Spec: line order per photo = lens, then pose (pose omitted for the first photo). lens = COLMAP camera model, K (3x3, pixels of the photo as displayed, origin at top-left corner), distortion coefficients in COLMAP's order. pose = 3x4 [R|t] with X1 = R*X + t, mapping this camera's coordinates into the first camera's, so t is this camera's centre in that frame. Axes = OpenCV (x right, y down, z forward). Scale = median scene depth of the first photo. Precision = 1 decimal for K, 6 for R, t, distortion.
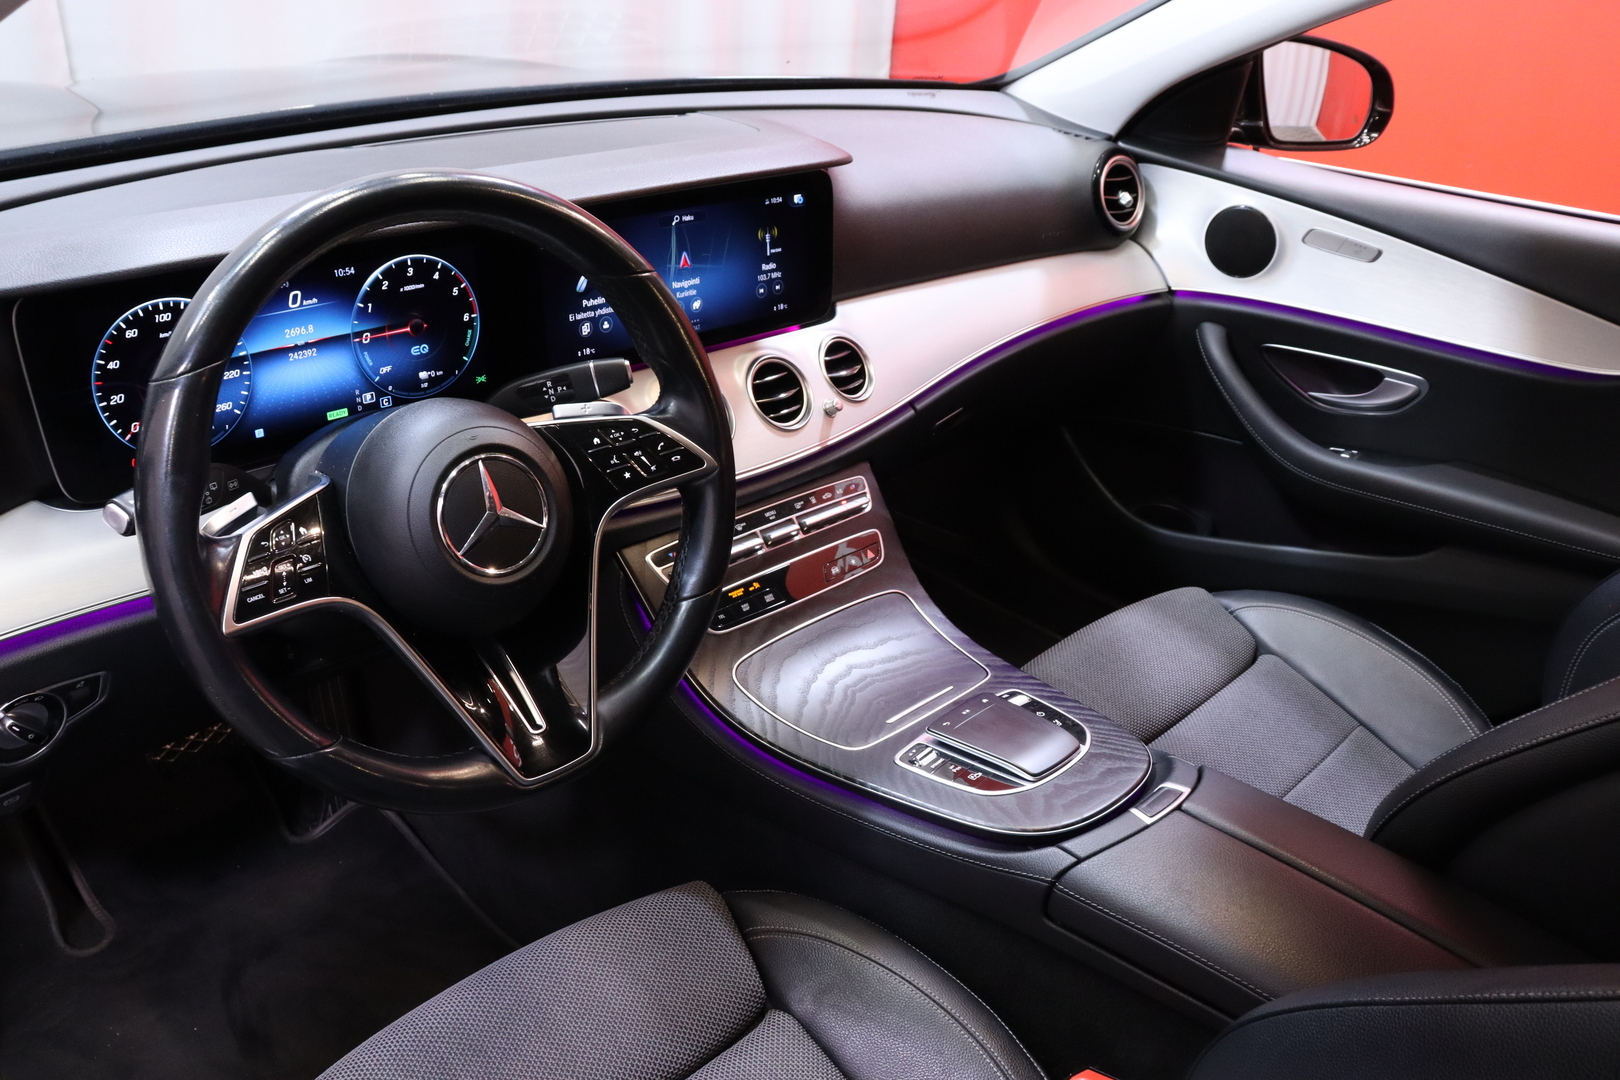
lens RADIAL K [[1327.4, 0, 799.6], [0, 1327.4, 535.1], [0, 0, 1]] dist [-0.180900, 0.163022]
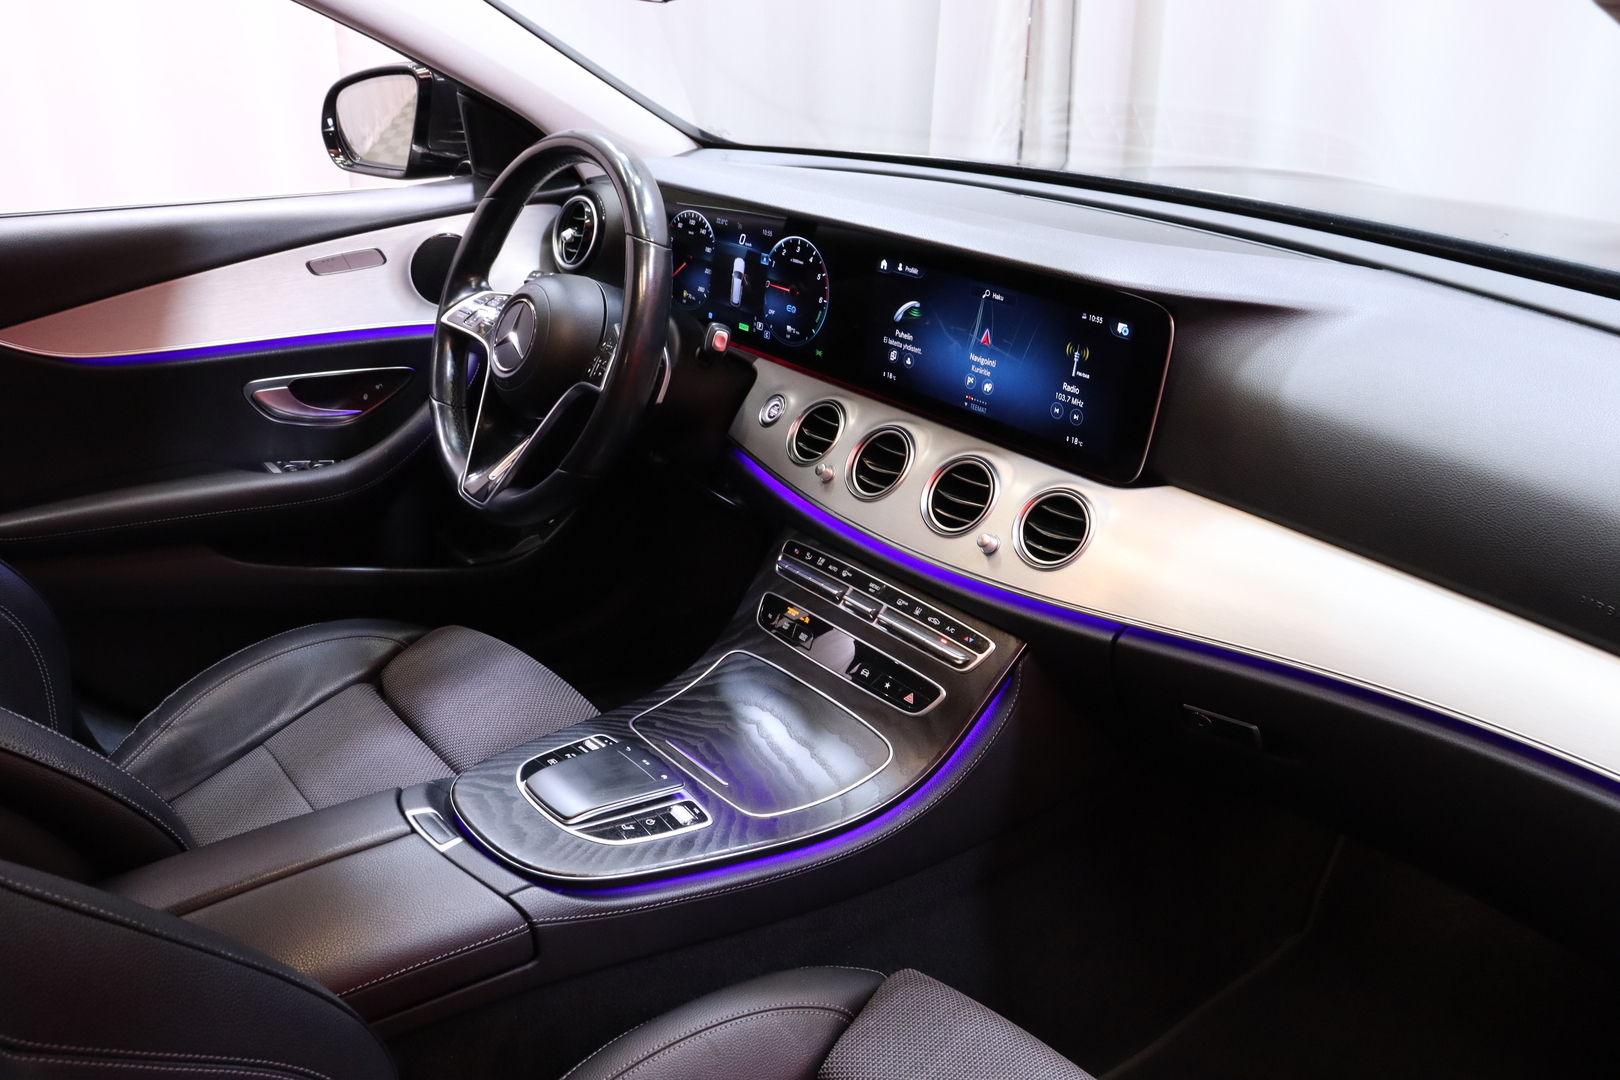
lens RADIAL K [[1327.4, 0, 799.6], [0, 1327.4, 535.1], [0, 0, 1]] dist [-0.180900, 0.163022]
pose [[-0.080982, 0.337997, -0.937657, 1.019388], [-0.477247, 0.812745, 0.334188, -0.399780], [0.875030, 0.474557, 0.095490, 0.973527]]
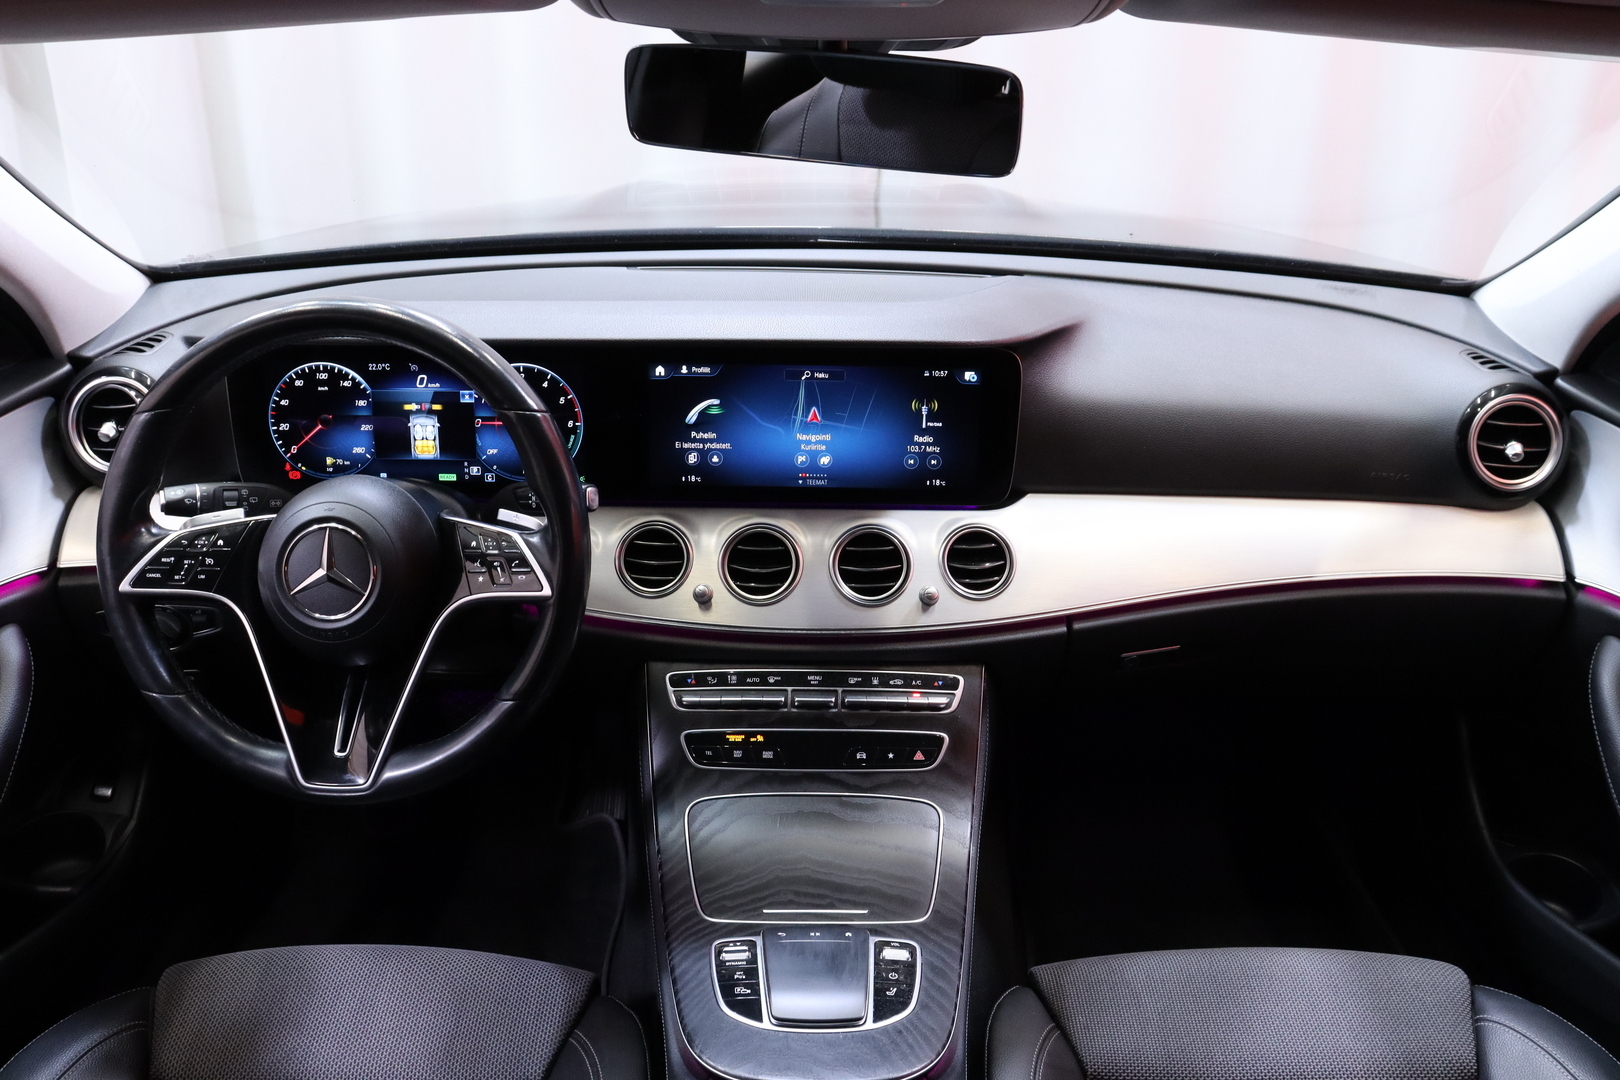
lens RADIAL K [[1327.4, 0, 799.6], [0, 1327.4, 535.1], [0, 0, 1]] dist [-0.180900, 0.163022]
pose [[0.715672, 0.238047, -0.656618, 0.689223], [-0.291737, 0.956070, 0.028634, -0.166109], [0.634588, 0.171067, 0.753680, 0.262904]]
